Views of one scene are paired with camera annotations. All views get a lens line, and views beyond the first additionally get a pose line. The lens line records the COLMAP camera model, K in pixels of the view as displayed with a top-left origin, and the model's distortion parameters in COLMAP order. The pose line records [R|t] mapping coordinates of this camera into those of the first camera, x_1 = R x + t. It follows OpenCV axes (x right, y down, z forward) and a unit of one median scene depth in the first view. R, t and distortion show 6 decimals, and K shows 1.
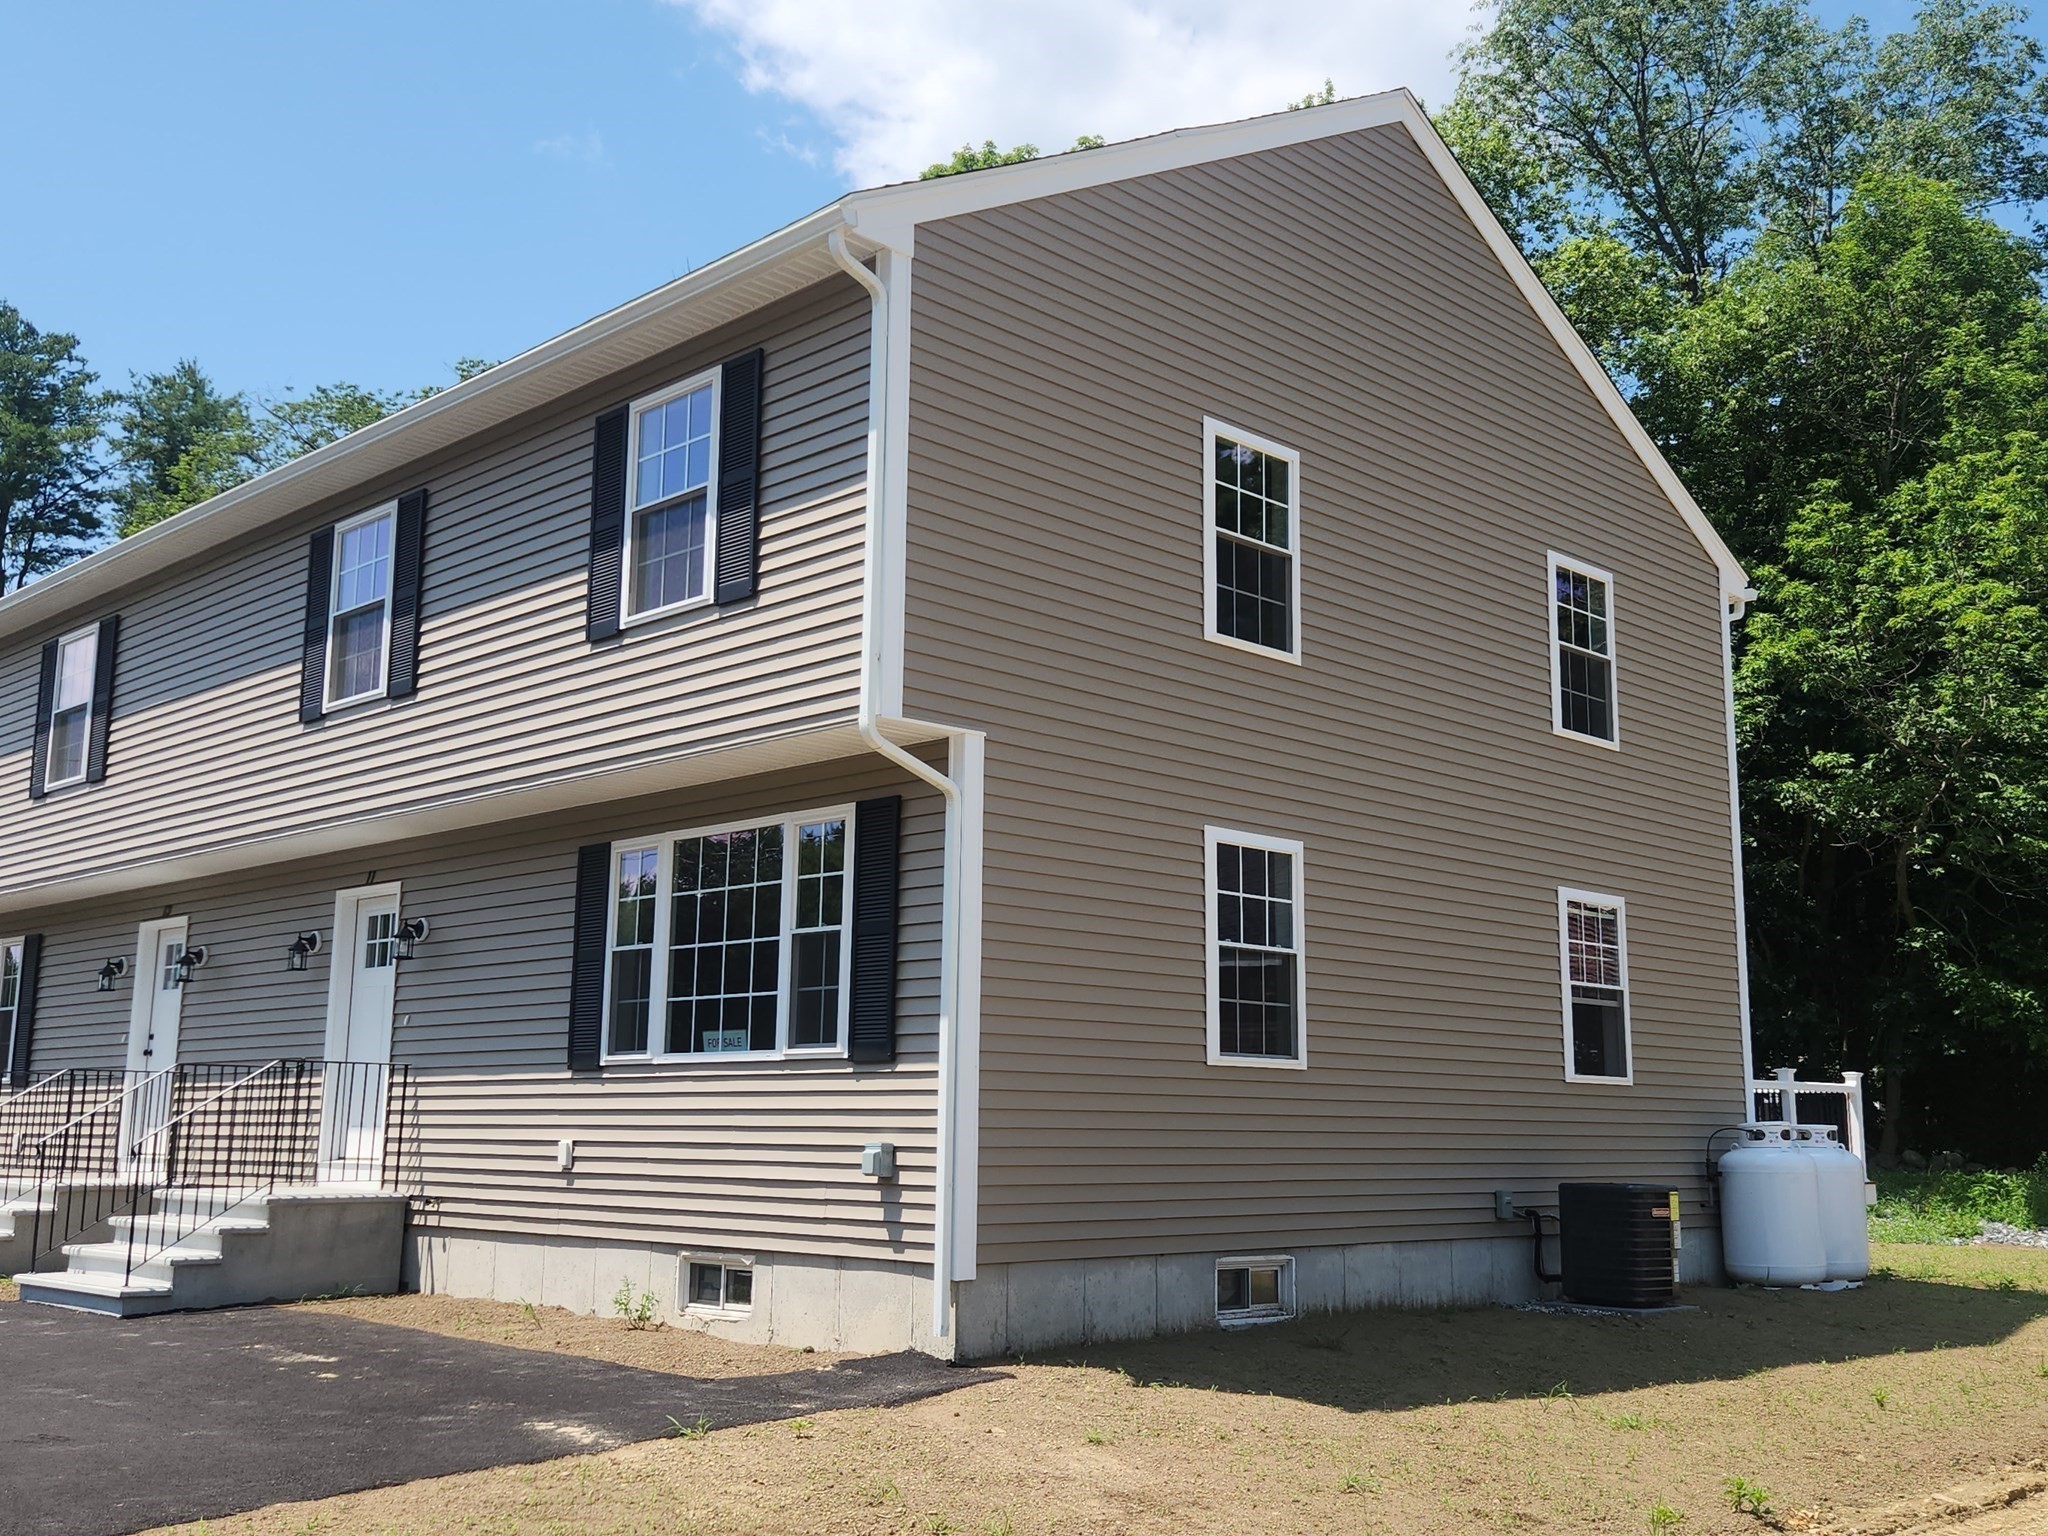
lens RADIAL K [[2037.9, 0, 1025.1], [0, 2037.9, 736.2], [0, 0, 1]] dist [0.012100, 0.008059]
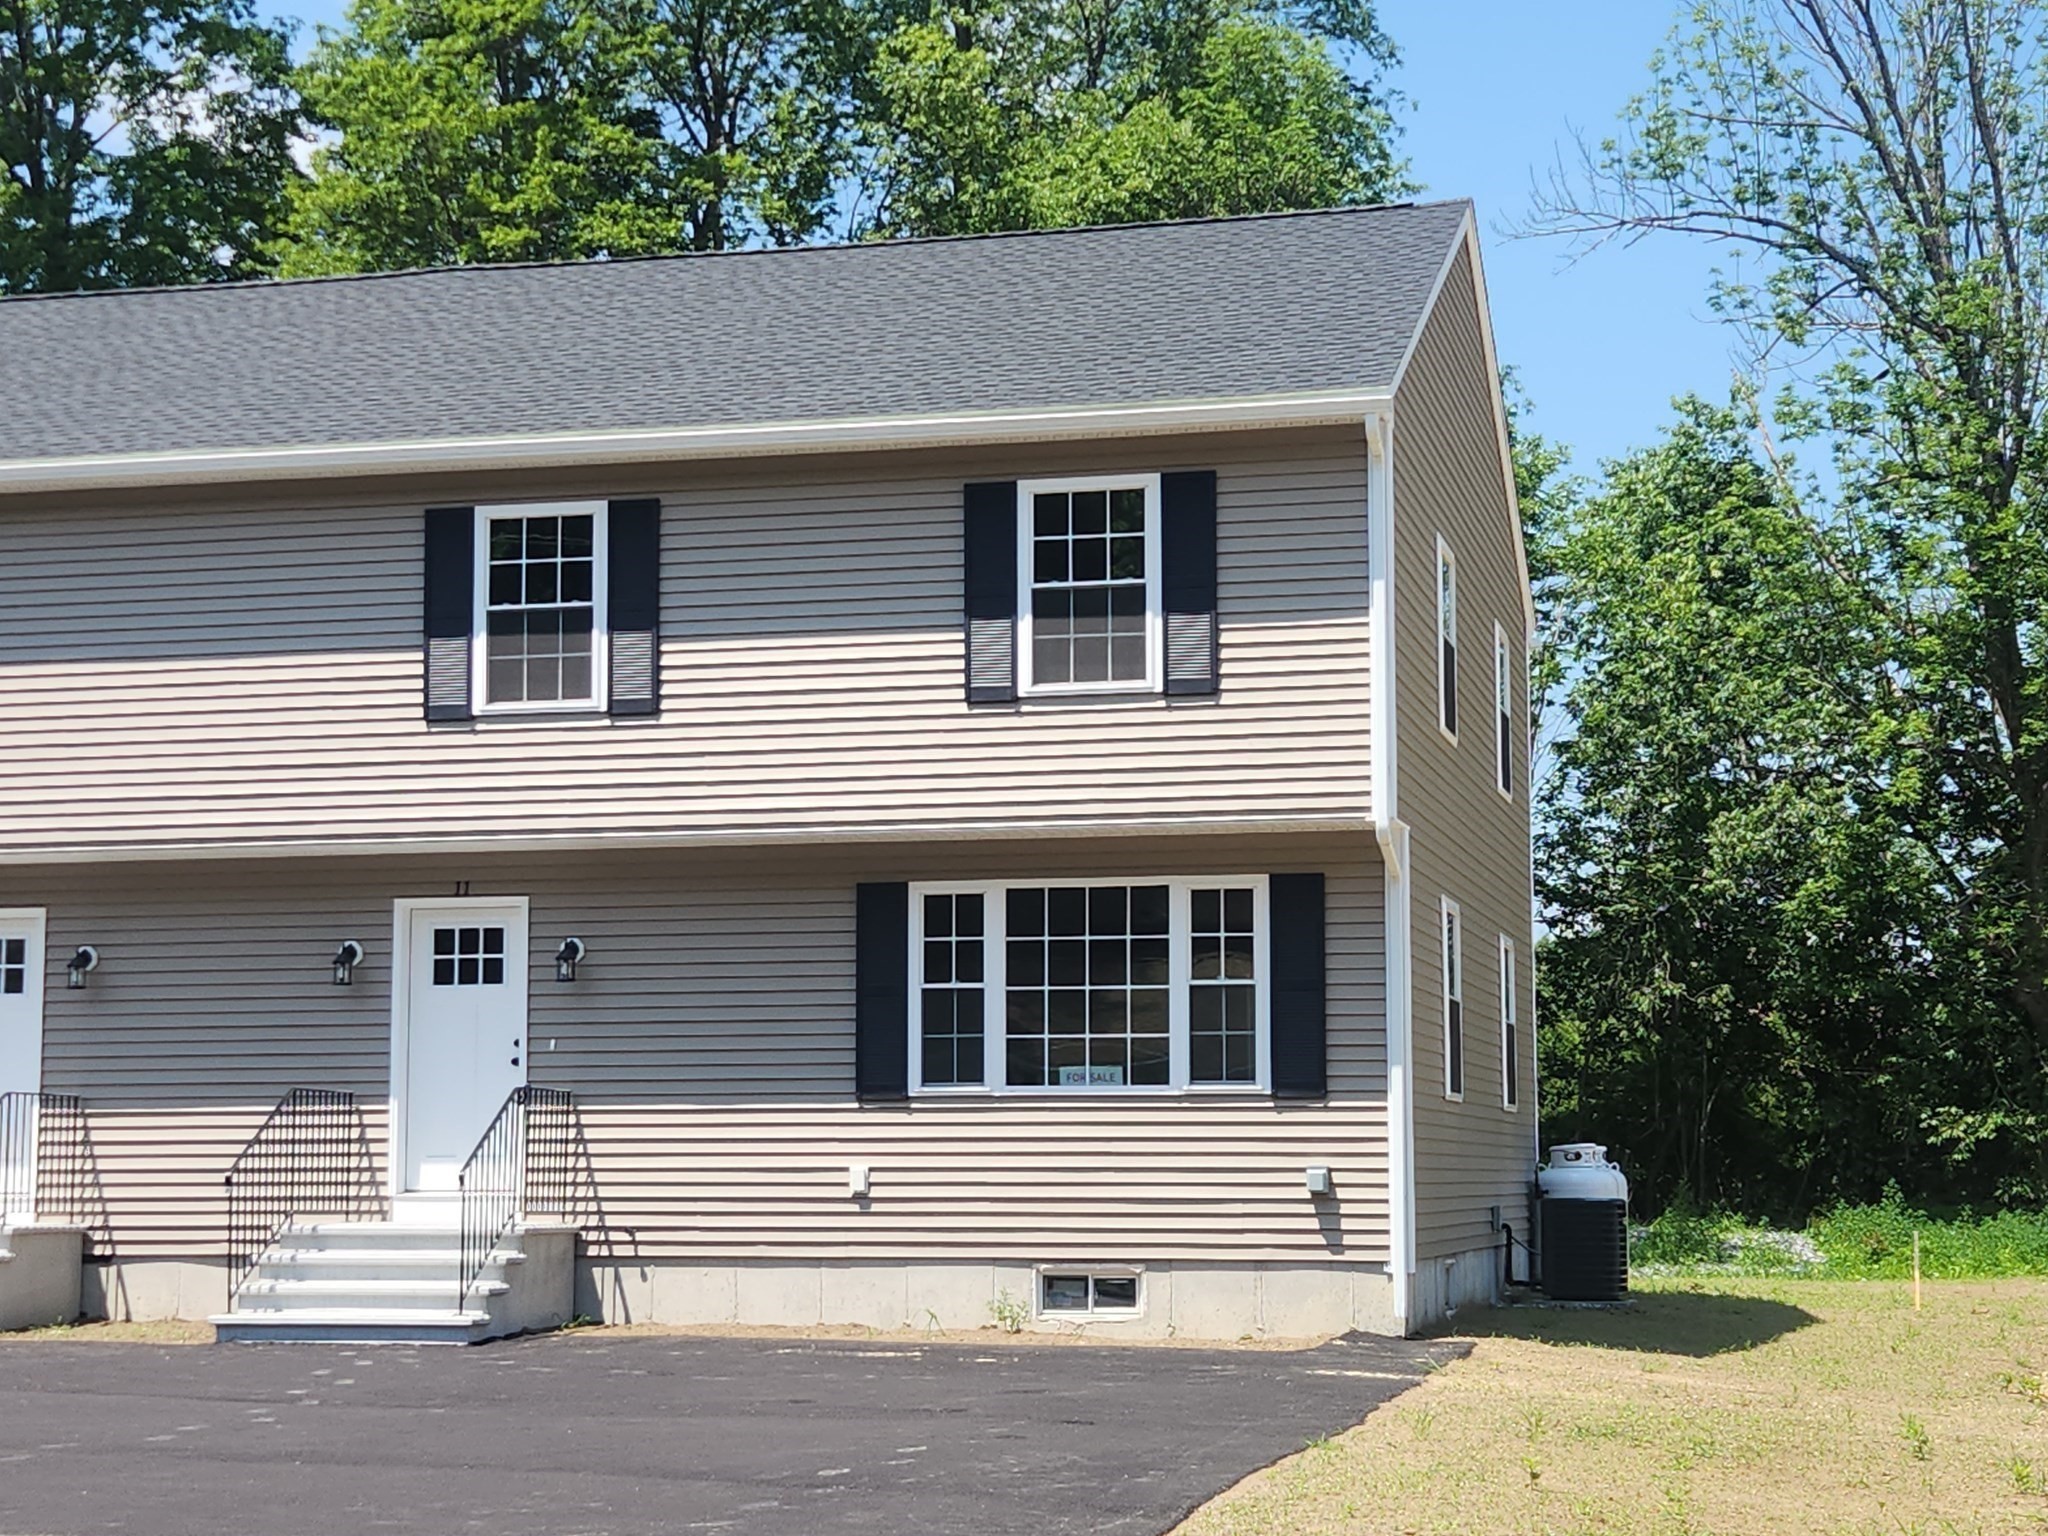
lens RADIAL K [[3481.6, 0, 968.3], [0, 3481.6, 763.6], [0, 0, 1]] dist [0.067403, -0.041904]
pose [[0.864720, 0.050509, 0.499709, -1.121965], [-0.088314, 0.994720, 0.052281, -0.109090], [-0.494429, -0.089339, 0.864614, -0.569971]]
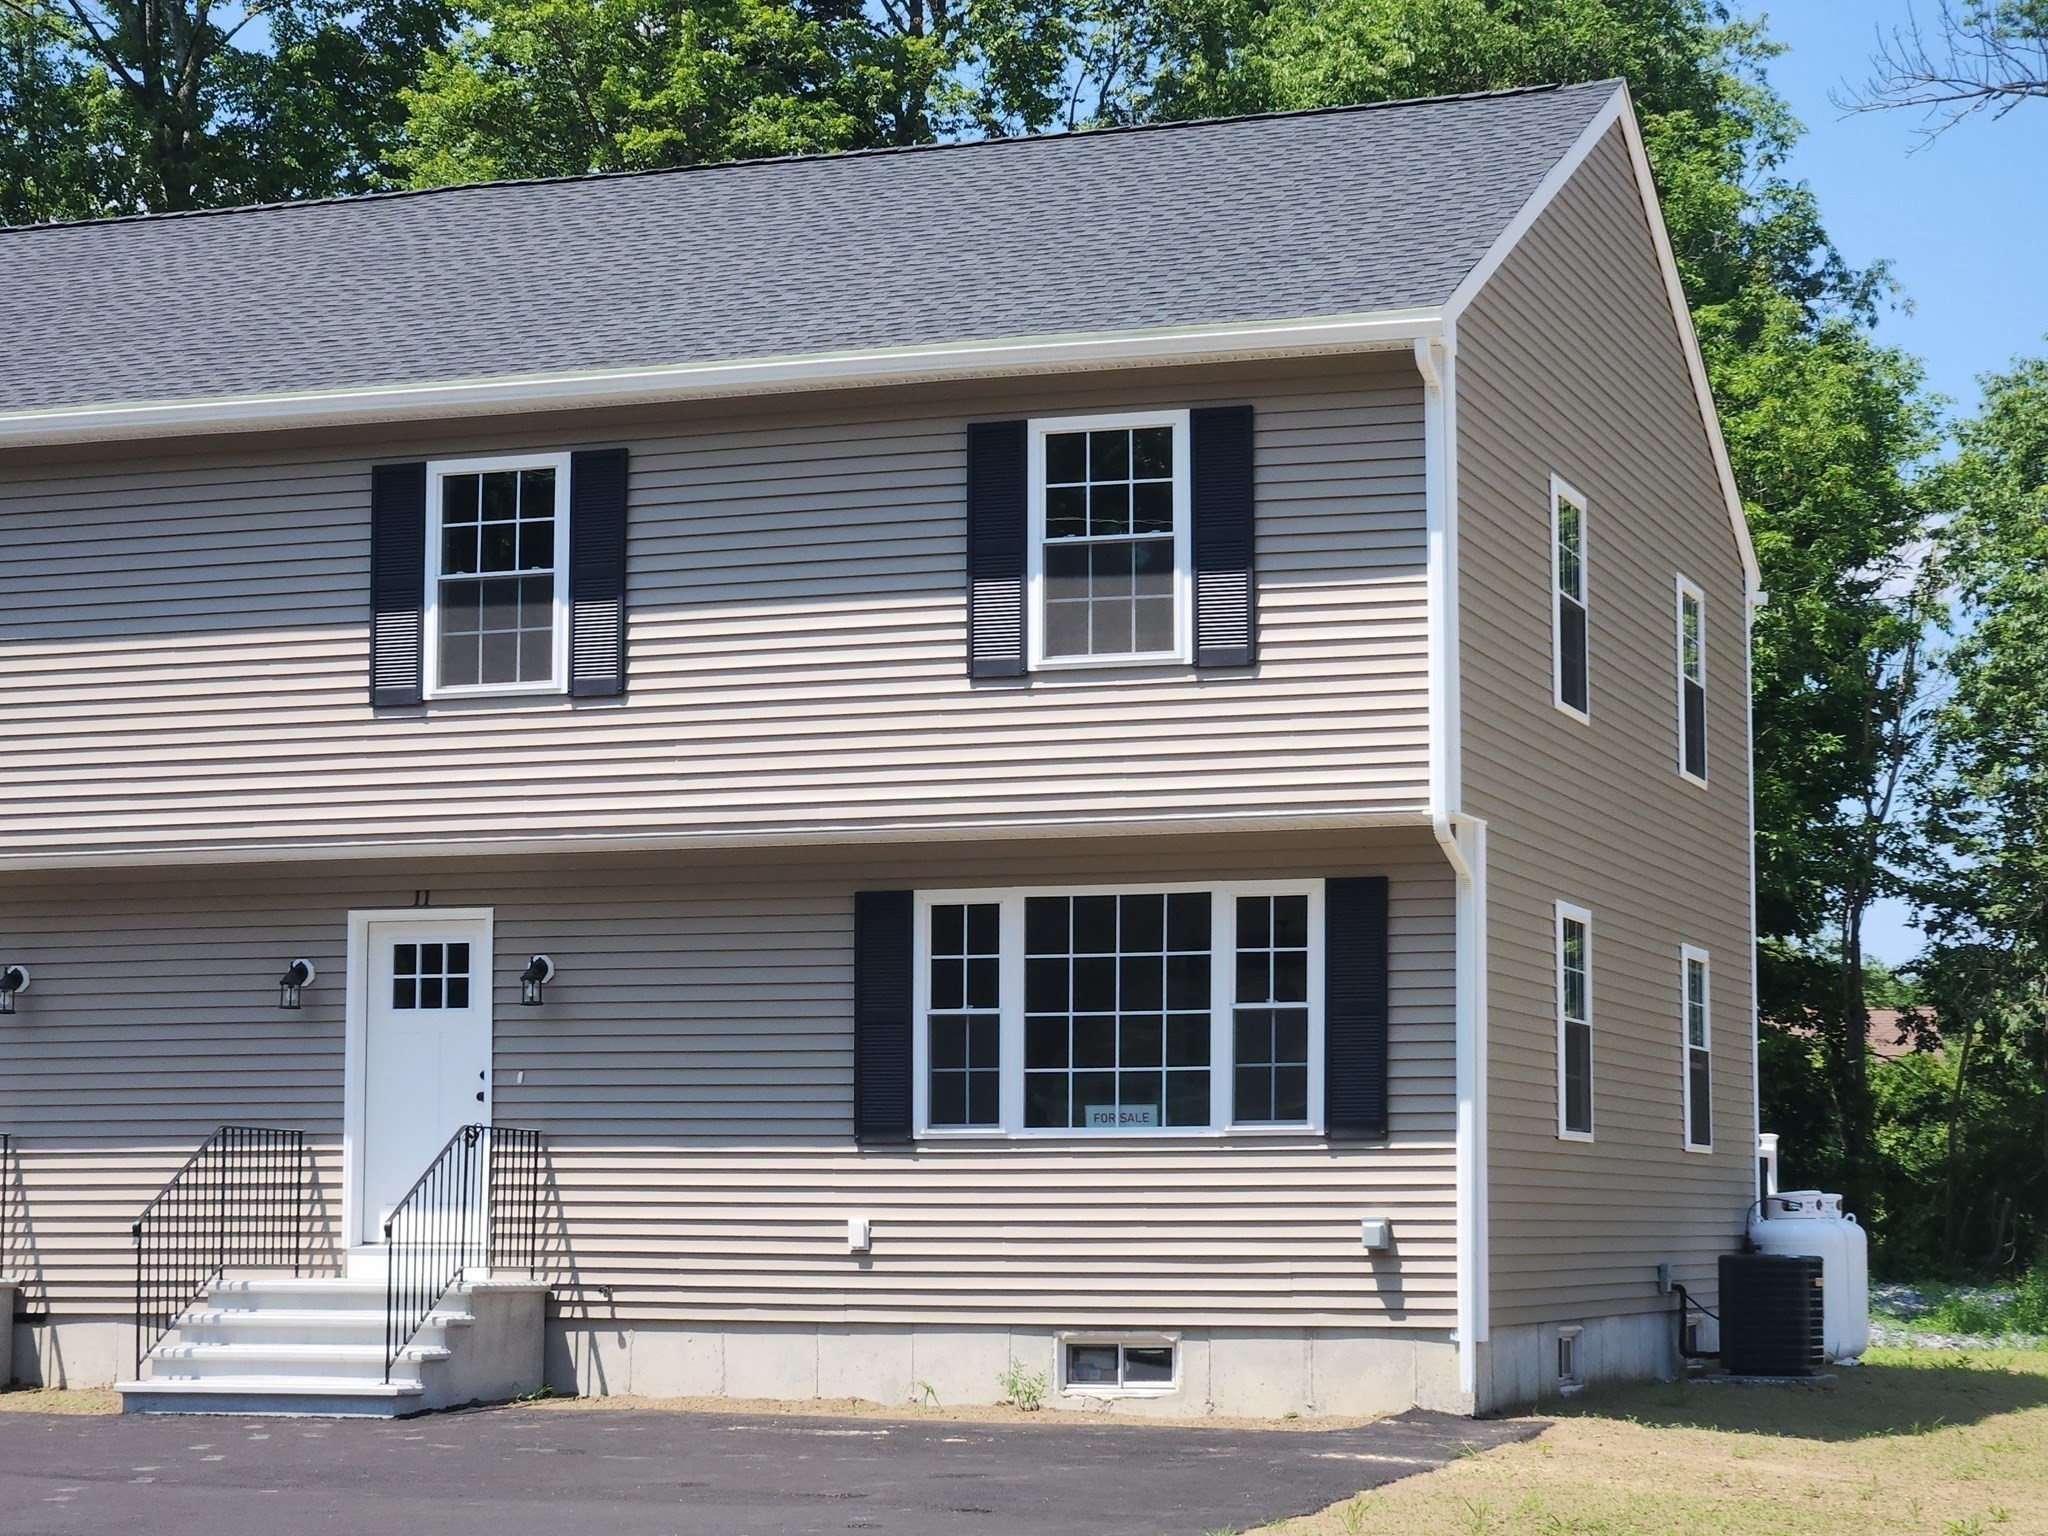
lens RADIAL K [[4169.9, 0, 1024.0], [0, 4169.9, 768.0], [0, 0, 1]] dist [-0.439952, 4.337618]
pose [[0.907390, 0.039680, 0.418412, -0.970881], [-0.074209, 0.995018, 0.066571, -0.132073], [-0.413686, -0.091456, 0.905815, -0.694171]]
